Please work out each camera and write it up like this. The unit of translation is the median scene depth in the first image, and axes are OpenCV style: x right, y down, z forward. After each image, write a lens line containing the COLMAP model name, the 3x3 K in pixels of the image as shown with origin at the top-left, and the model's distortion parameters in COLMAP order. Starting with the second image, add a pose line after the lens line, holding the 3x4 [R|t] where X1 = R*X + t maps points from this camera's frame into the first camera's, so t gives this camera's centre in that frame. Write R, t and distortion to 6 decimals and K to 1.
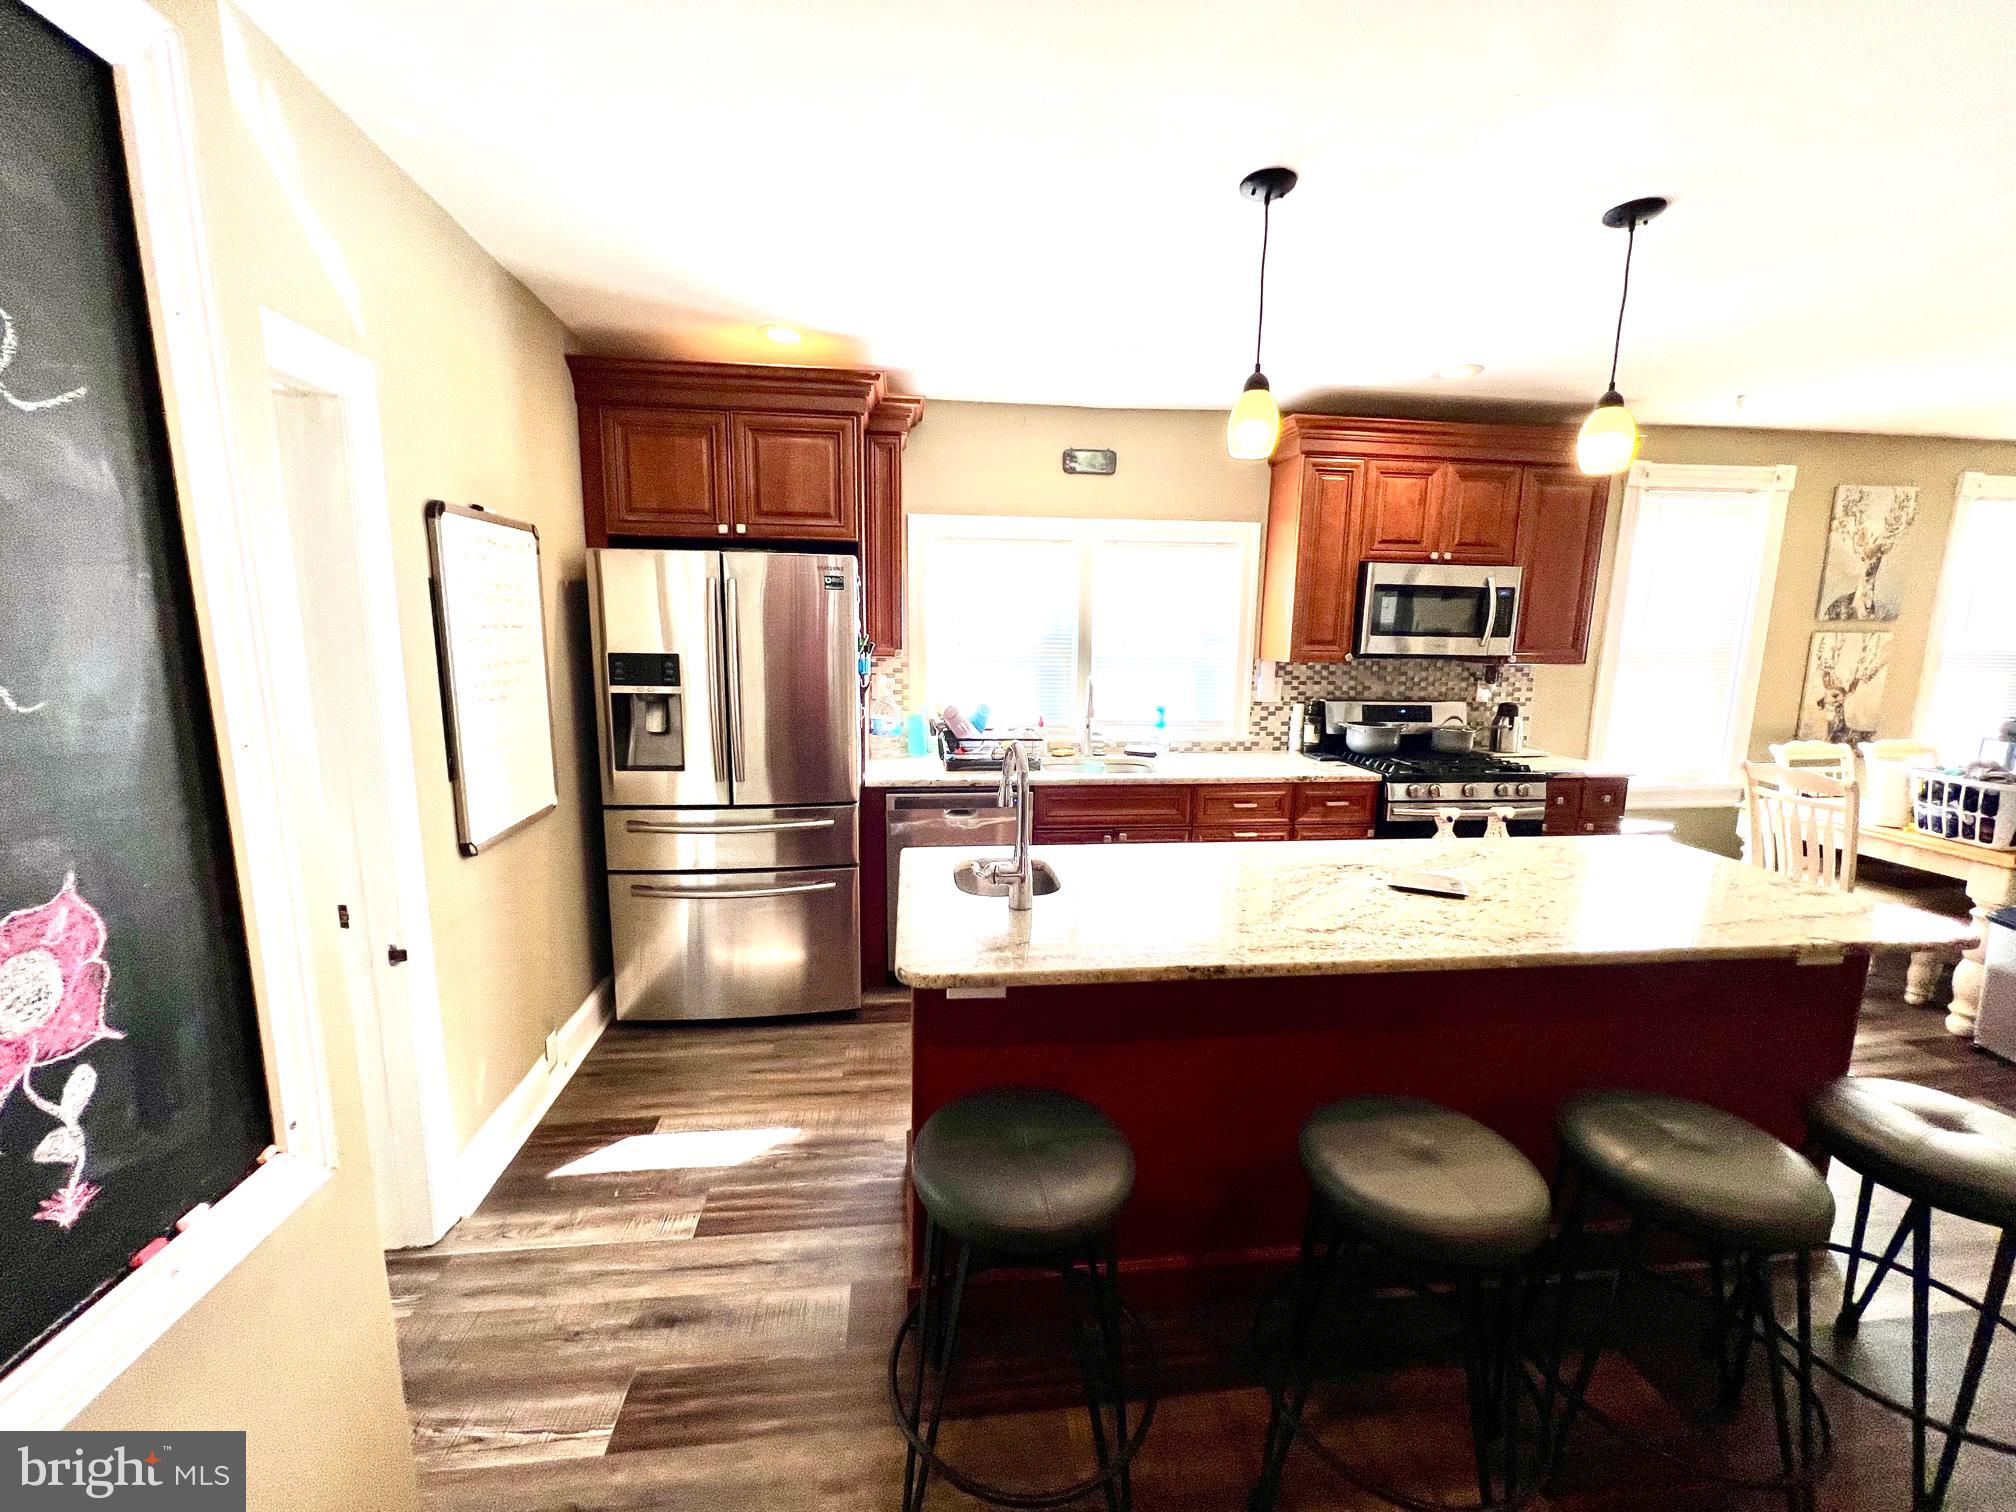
lens RADIAL K [[804.0, 0, 1006.4], [0, 804.0, 757.8], [0, 0, 1]] dist [0.000089, 0.001516]
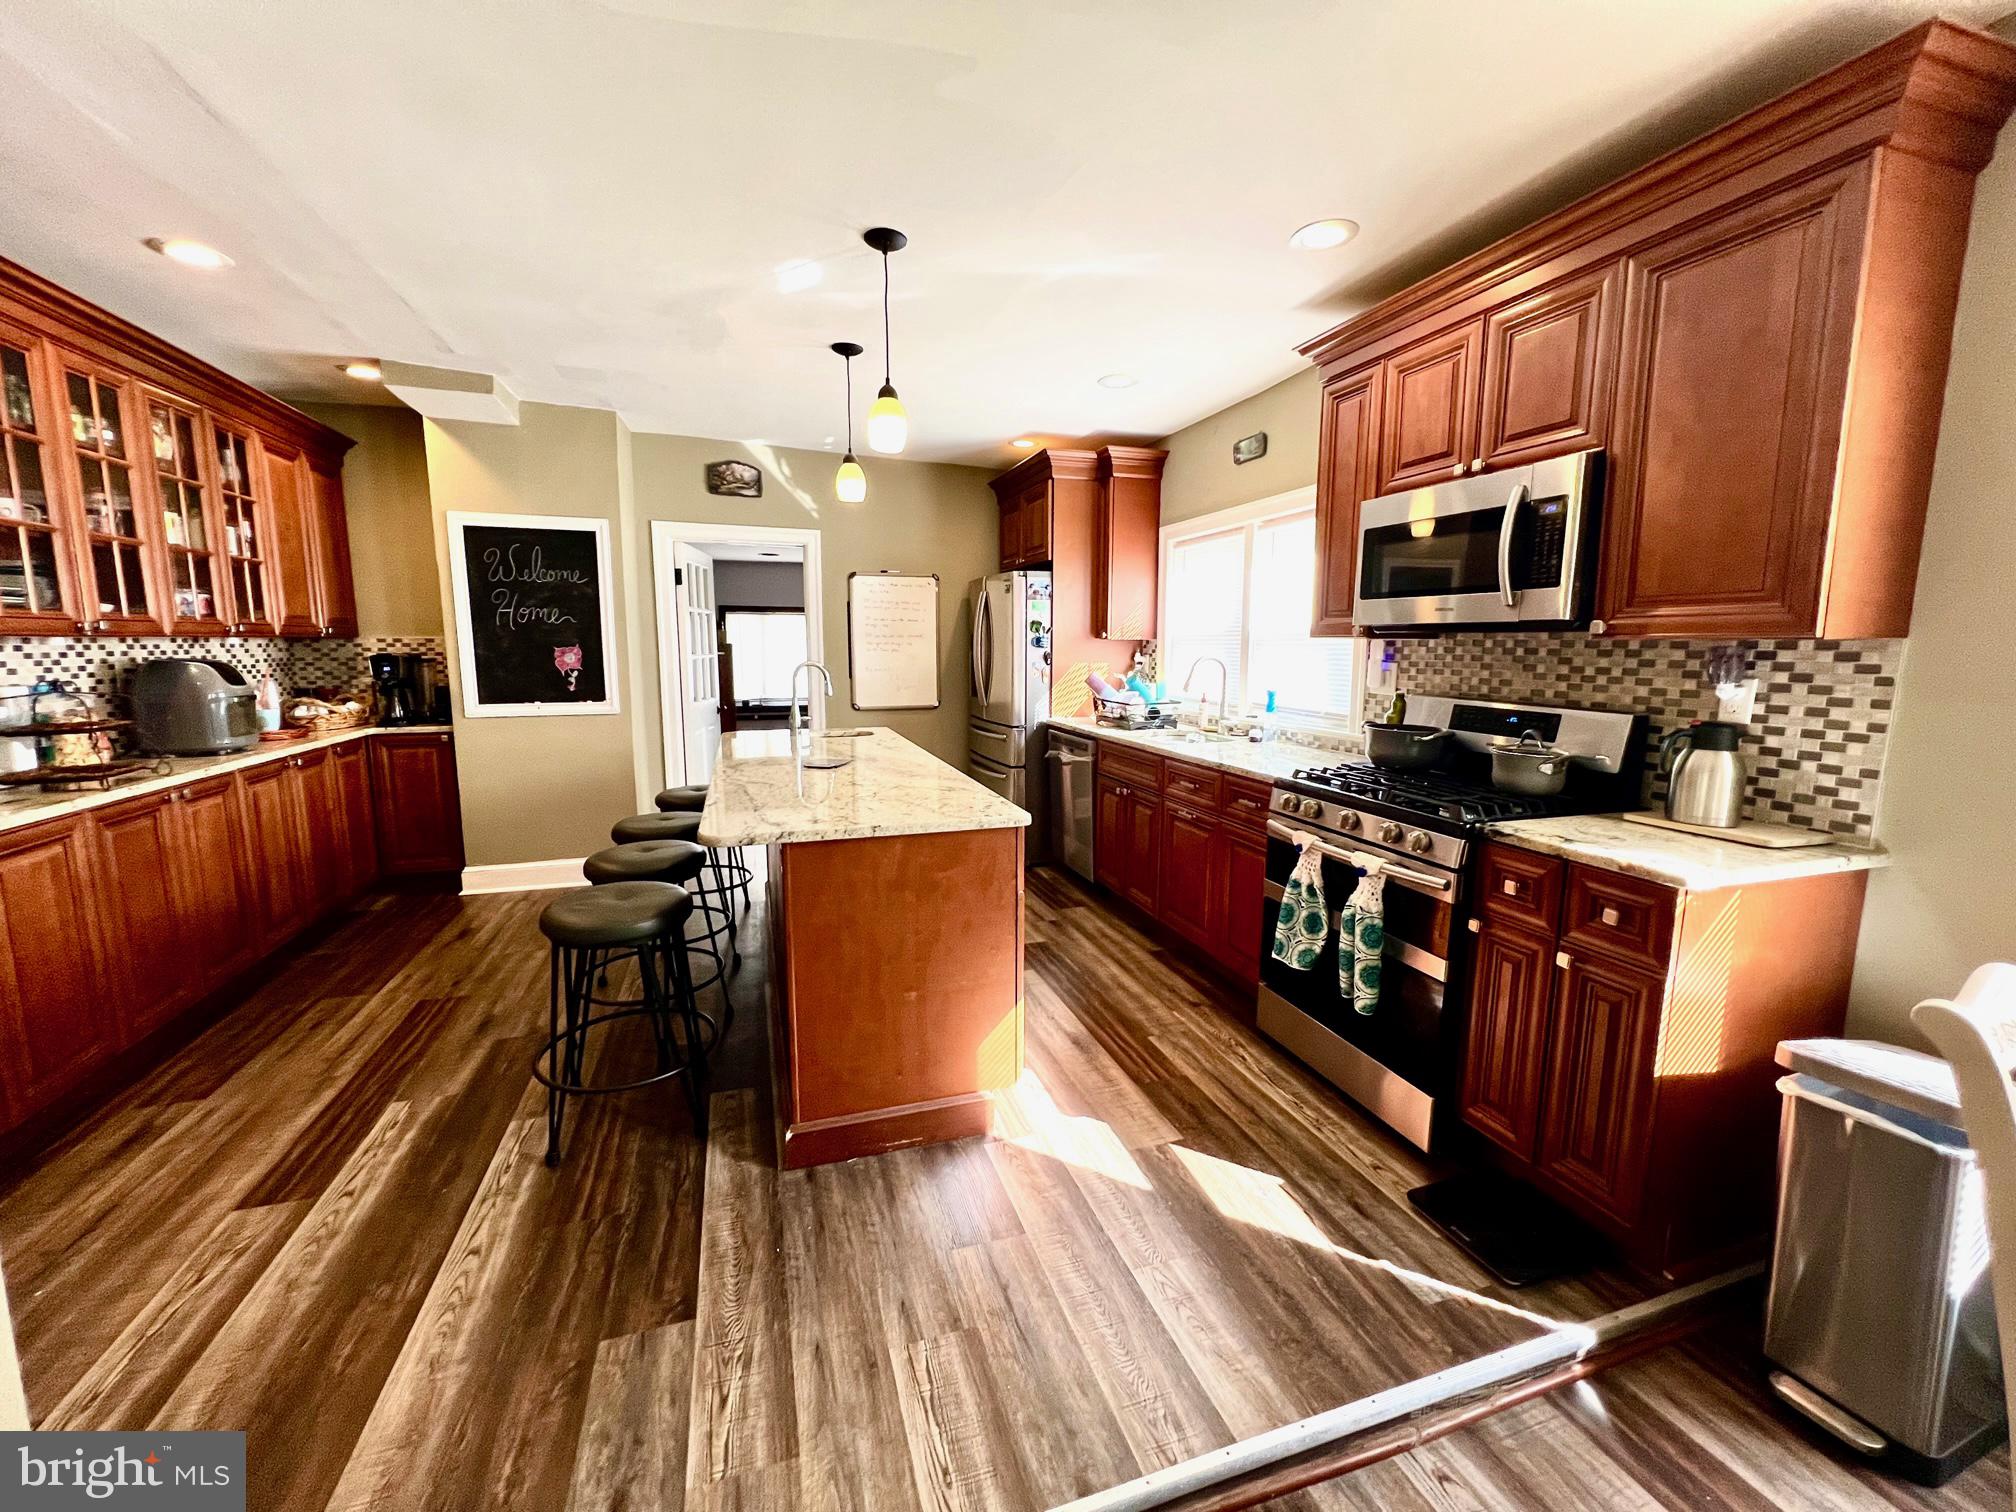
lens RADIAL K [[804.0, 0, 1007.0], [0, 804.0, 749.7], [0, 0, 1]] dist [0.000089, 0.001516]
pose [[0.200624, 0.116783, -0.972683, 1.015918], [-0.164138, 0.982842, 0.084148, -0.023543], [0.965820, 0.142772, 0.216350, 0.496937]]
